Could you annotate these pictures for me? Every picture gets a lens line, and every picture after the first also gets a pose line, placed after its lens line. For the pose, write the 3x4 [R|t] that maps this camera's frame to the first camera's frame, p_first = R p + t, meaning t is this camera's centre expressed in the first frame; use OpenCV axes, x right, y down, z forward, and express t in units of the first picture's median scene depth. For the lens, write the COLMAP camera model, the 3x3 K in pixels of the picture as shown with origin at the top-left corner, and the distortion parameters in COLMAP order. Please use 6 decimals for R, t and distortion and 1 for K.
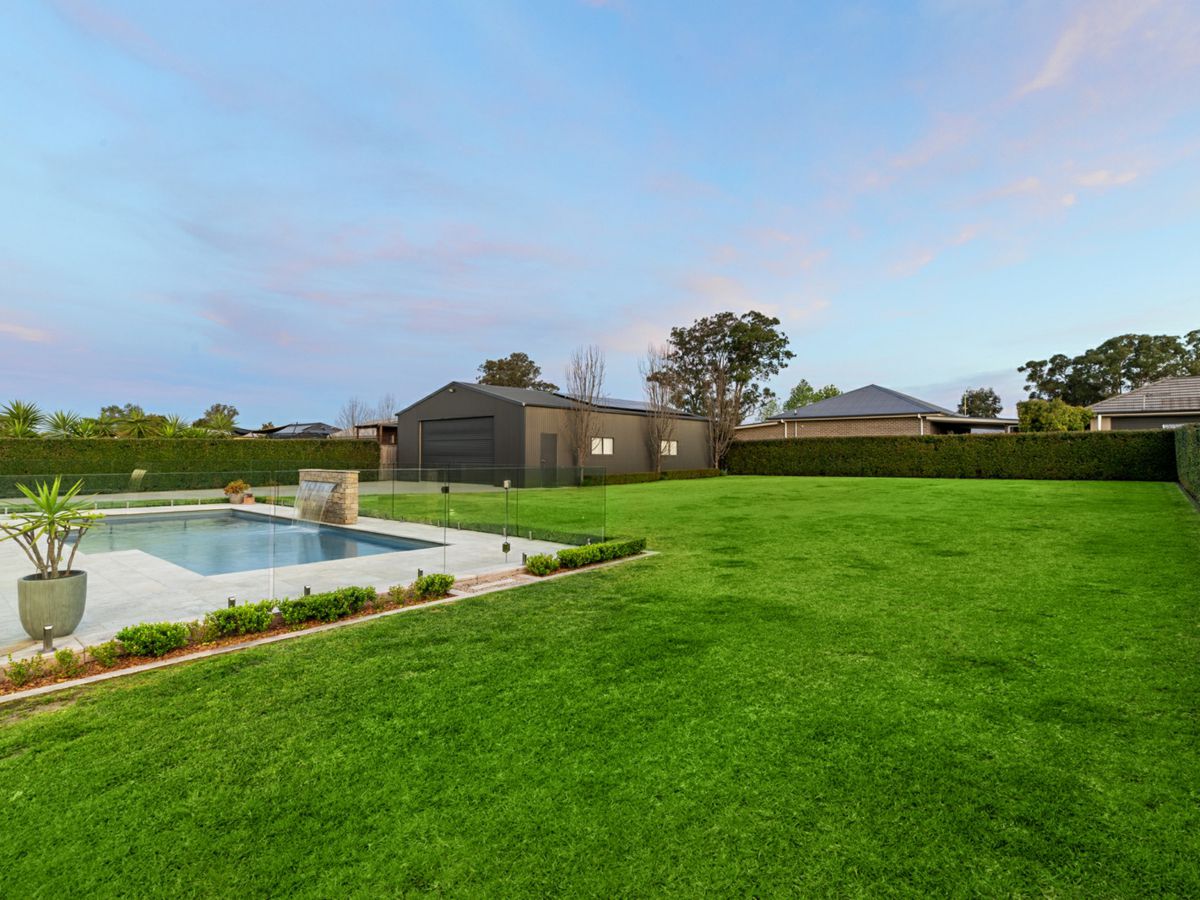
lens RADIAL K [[615.4, 0, 589.5], [0, 615.4, 442.3], [0, 0, 1]] dist [-0.003640, -0.000684]
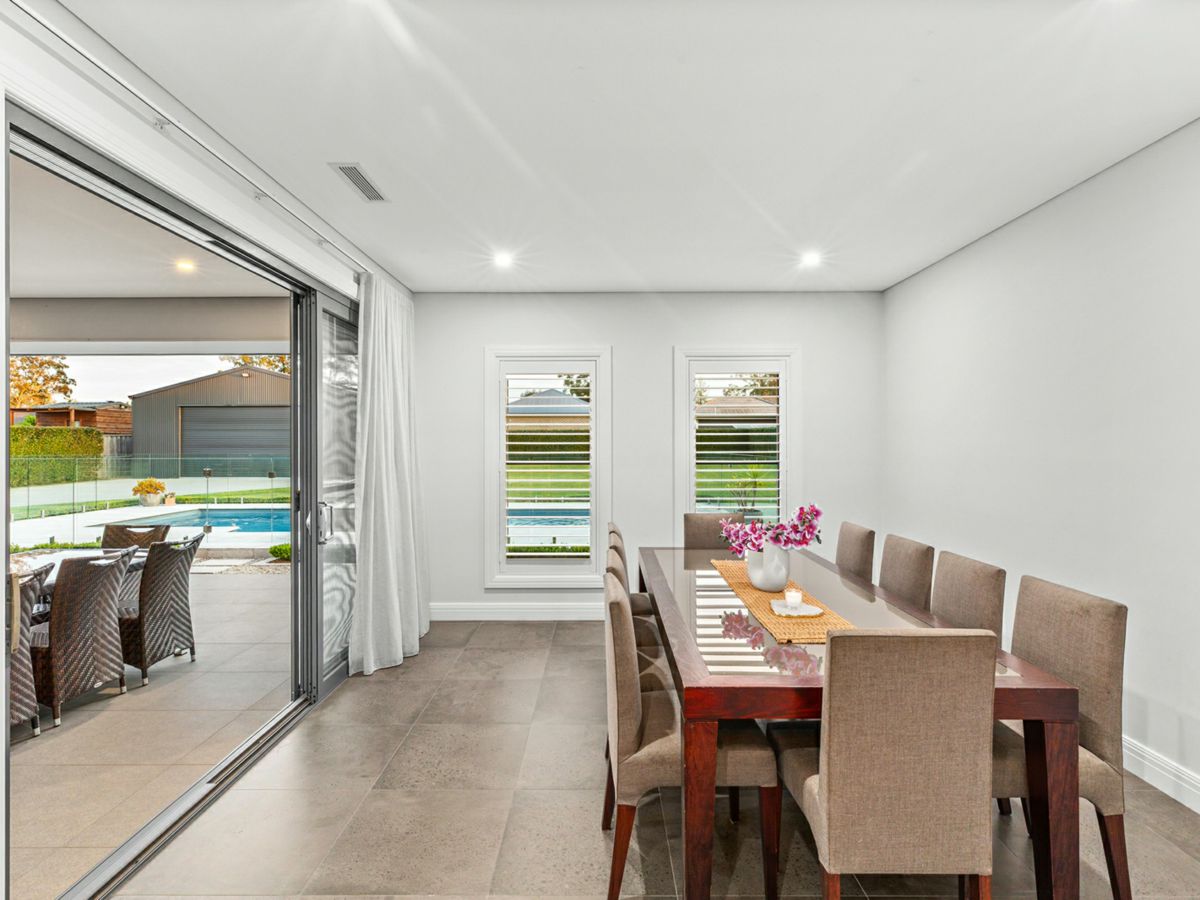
lens RADIAL K [[611.6, 0, 600.0], [0, 611.6, 450.0], [0, 0, 1]] dist [-0.000509, 0.000256]
pose [[0.740927, -0.010883, 0.671497, -0.102079], [-0.009586, 0.999595, 0.026778, -0.000700], [-0.671517, -0.026278, 0.740523, -0.004496]]
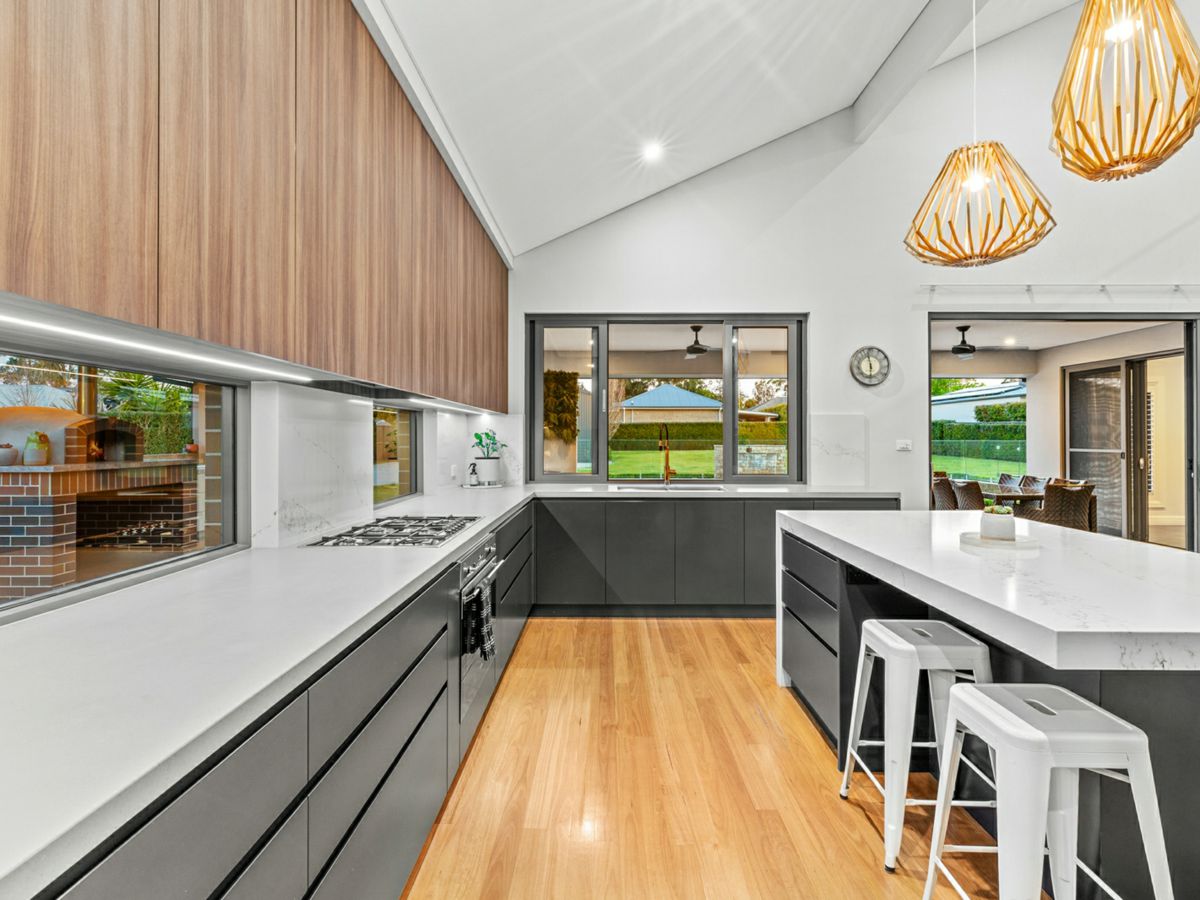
lens RADIAL K [[619.7, 0, 599.9], [0, 619.7, 425.2], [0, 0, 1]] dist [0.000716, 0.000392]
pose [[0.751087, 0.009702, 0.660132, -0.183024], [-0.012828, 0.999918, -0.000101, 0.000249], [-0.660079, -0.008392, 0.751149, 0.015187]]
